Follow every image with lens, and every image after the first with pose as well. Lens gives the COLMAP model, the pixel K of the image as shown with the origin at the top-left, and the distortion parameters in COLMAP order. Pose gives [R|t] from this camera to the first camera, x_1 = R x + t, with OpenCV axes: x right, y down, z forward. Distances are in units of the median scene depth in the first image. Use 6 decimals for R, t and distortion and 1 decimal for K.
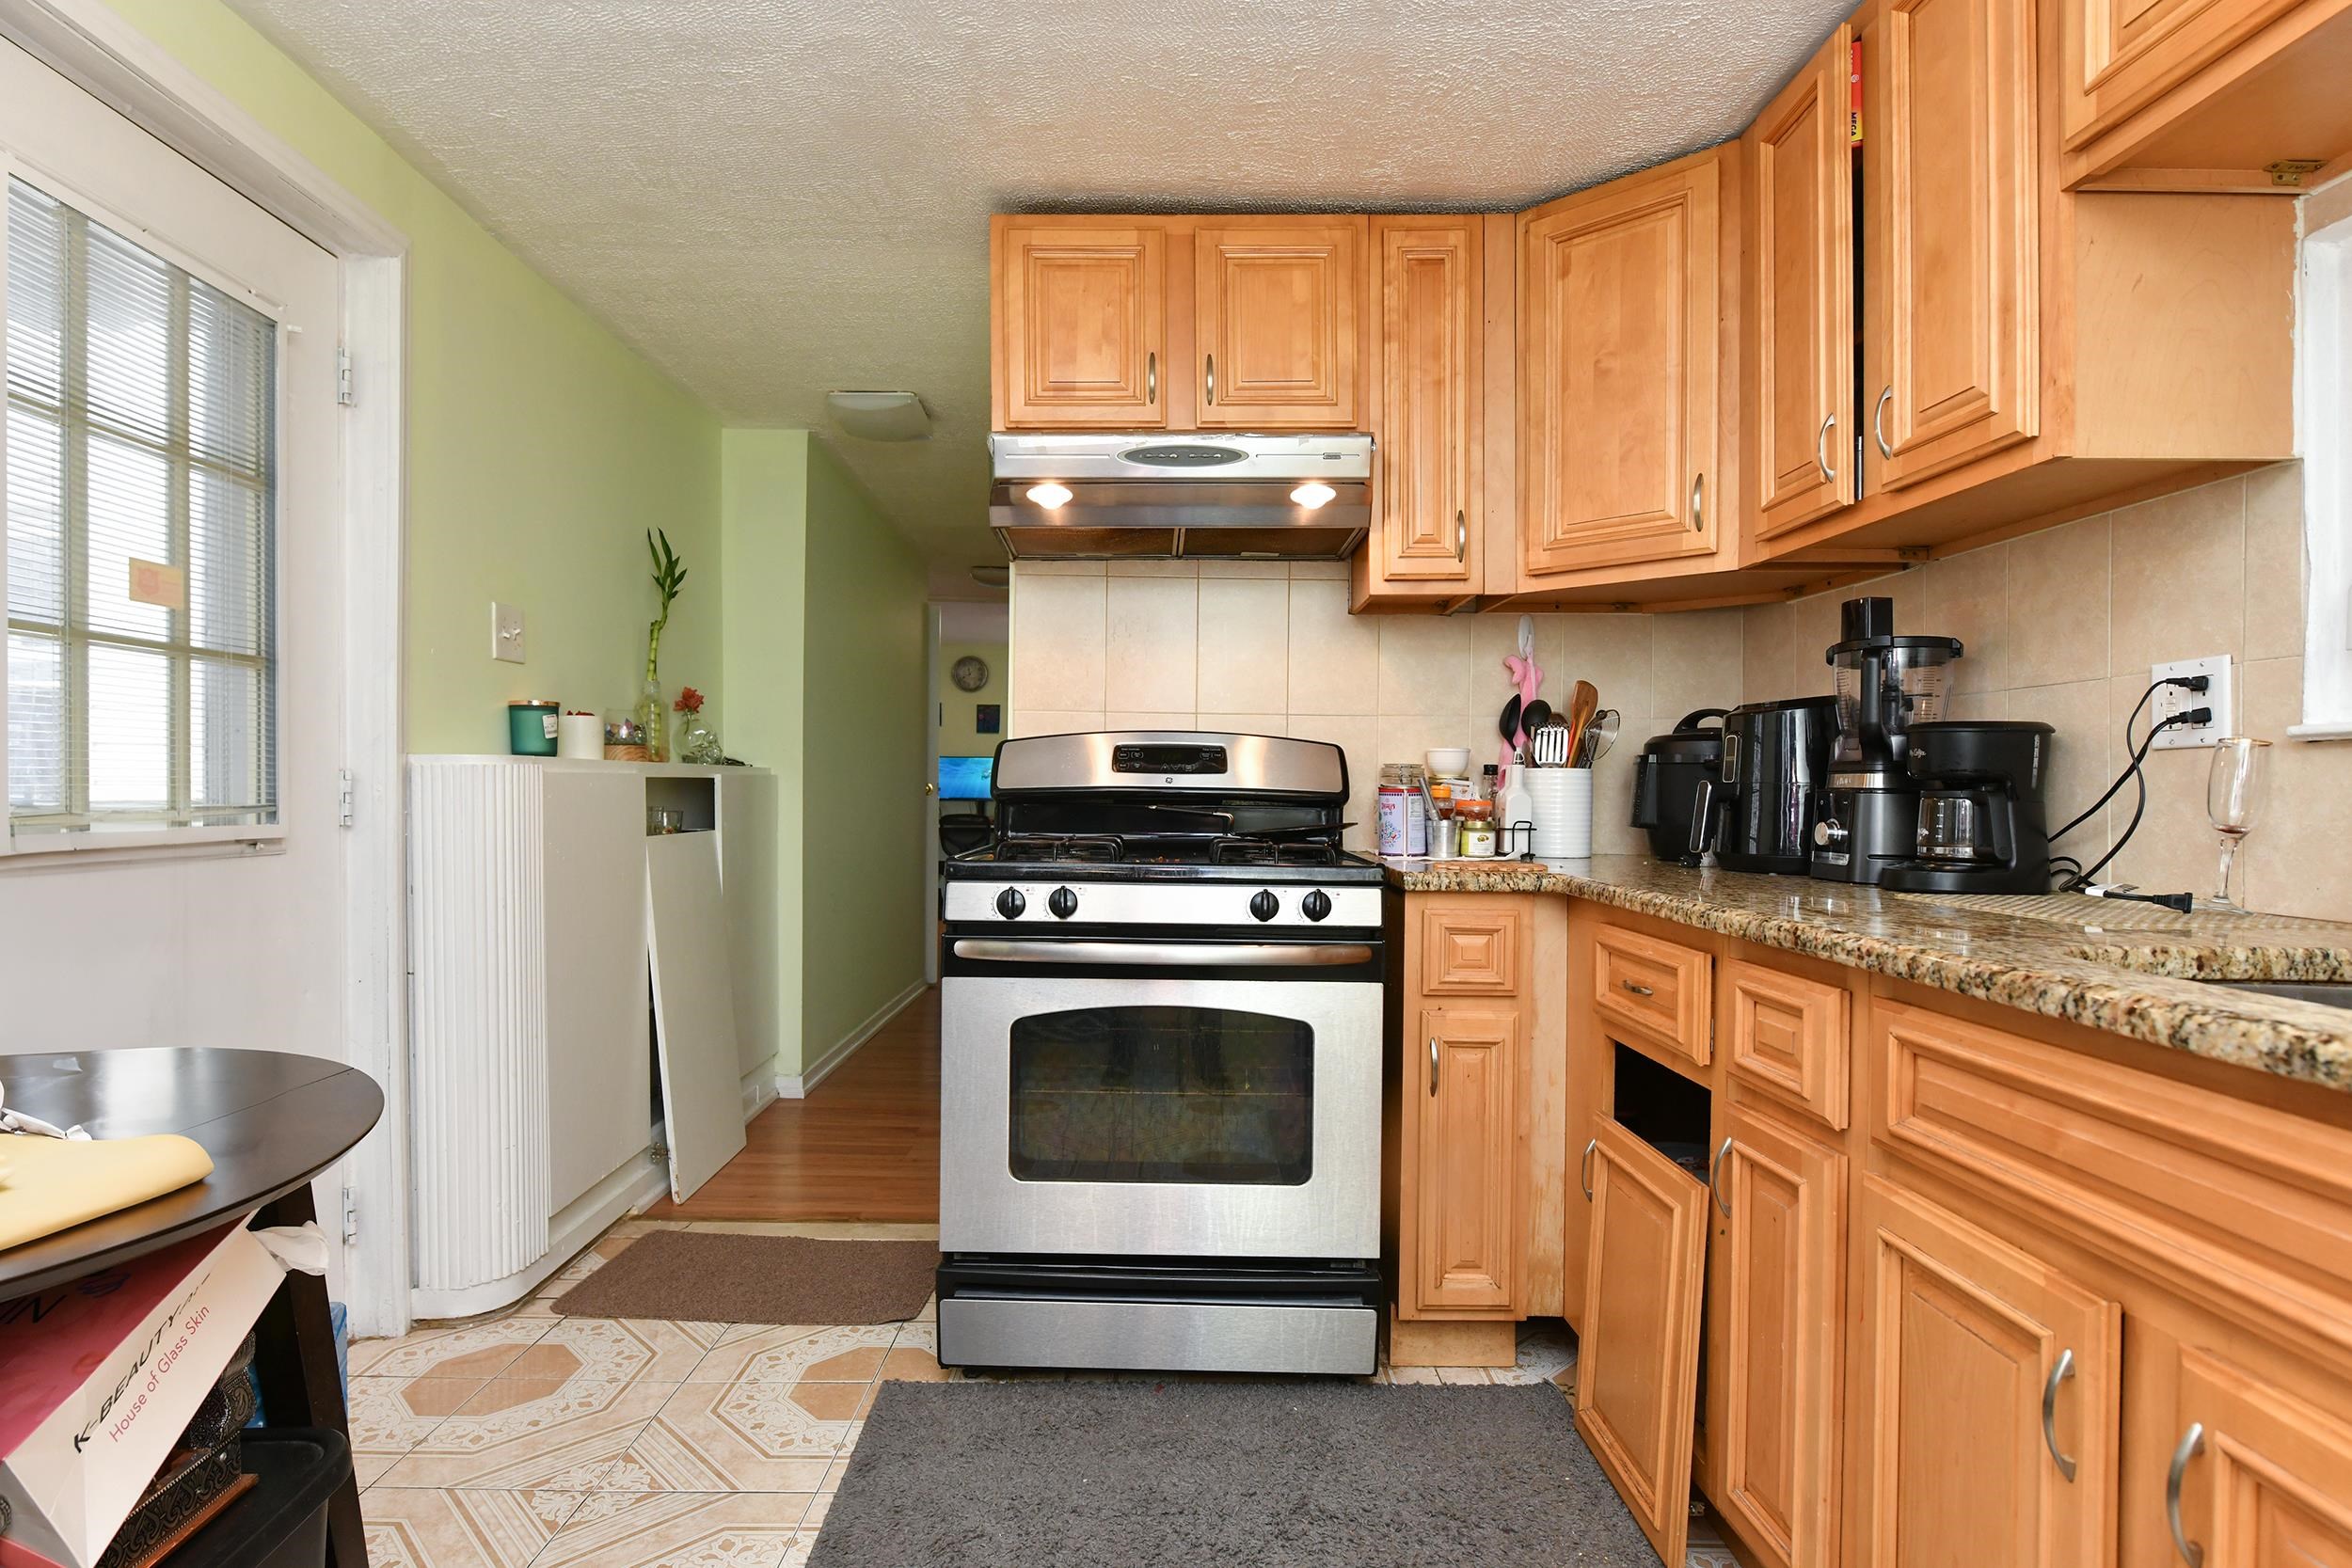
lens RADIAL K [[1225.3, 0, 1163.8], [0, 1225.3, 802.7], [0, 0, 1]] dist [-0.007334, -0.003574]
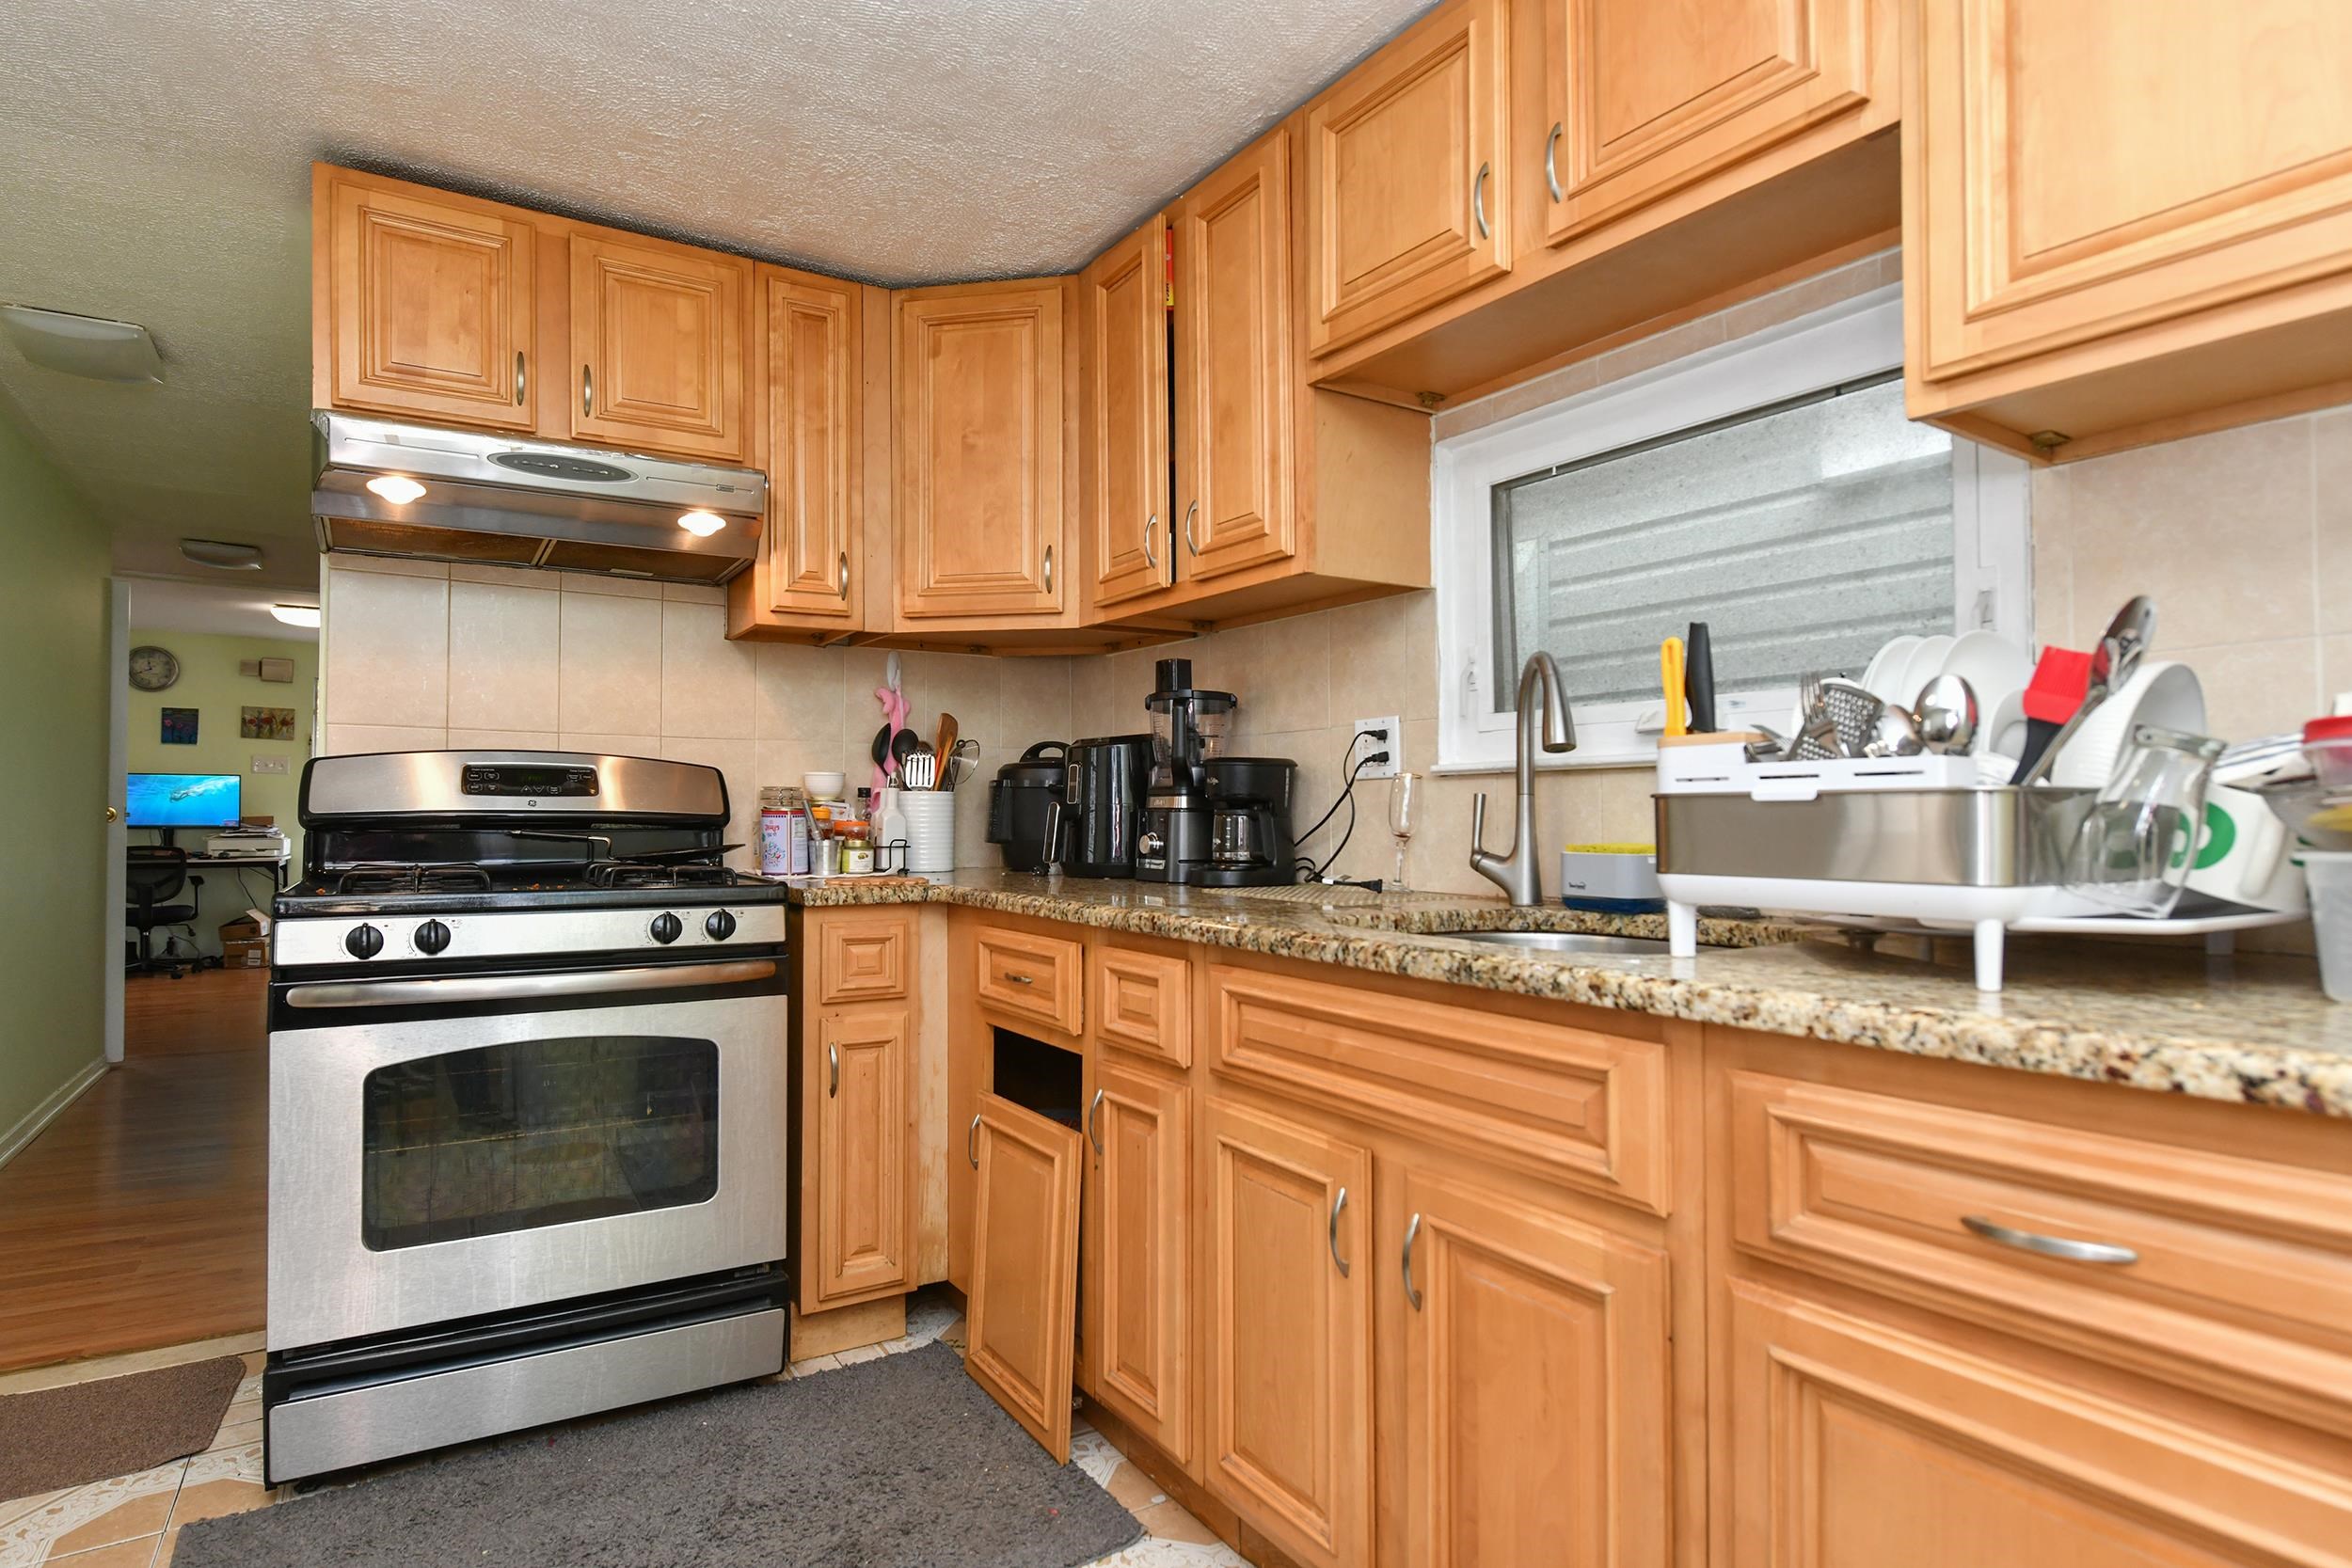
lens RADIAL K [[1225.3, 0, 1175.5], [0, 1225.3, 794.8], [0, 0, 1]] dist [-0.007334, -0.003574]
pose [[0.842883, 0.000643, 0.538097, -0.106107], [0.011847, 0.999735, -0.019753, -0.000330], [-0.537967, 0.023024, 0.842651, -0.072310]]
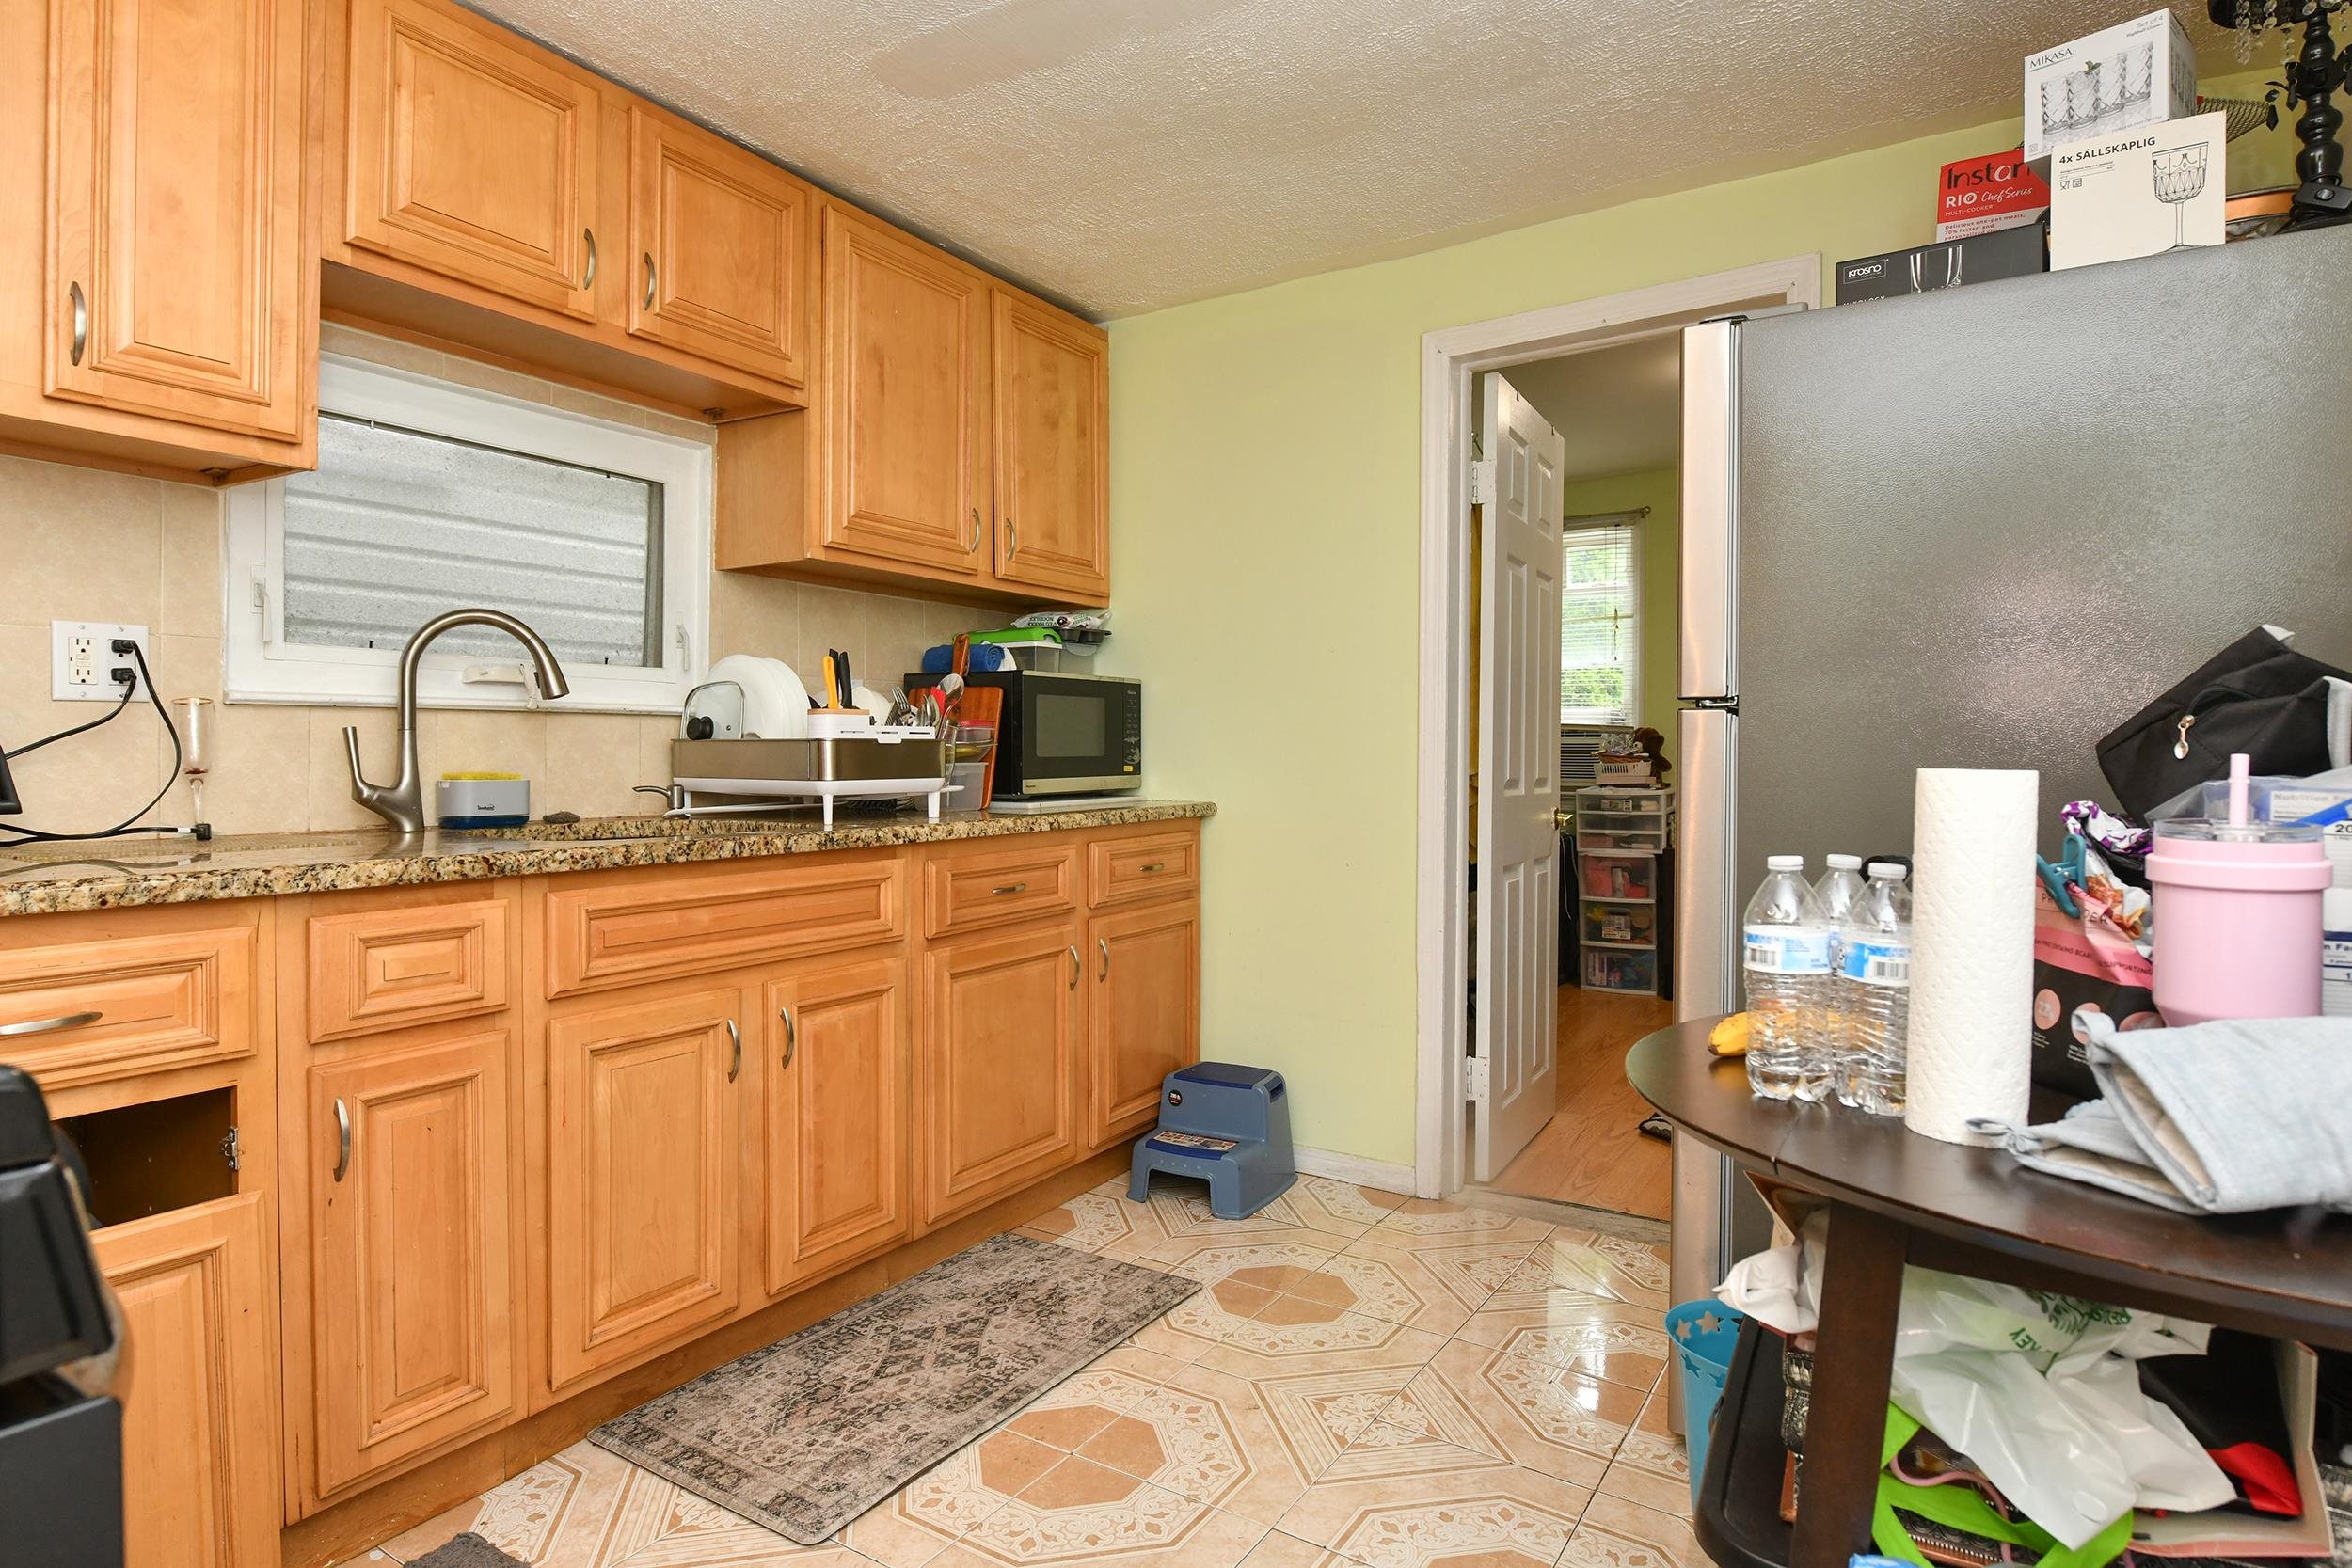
lens RADIAL K [[1225.3, 0, 1166.6], [0, 1225.3, 763.7], [0, 0, 1]] dist [-0.007334, -0.003574]
pose [[-0.841500, -0.016371, 0.540009, -0.452442], [-0.004967, 0.999733, 0.022569, -0.013266], [-0.540234, 0.016309, -0.841357, 1.077540]]
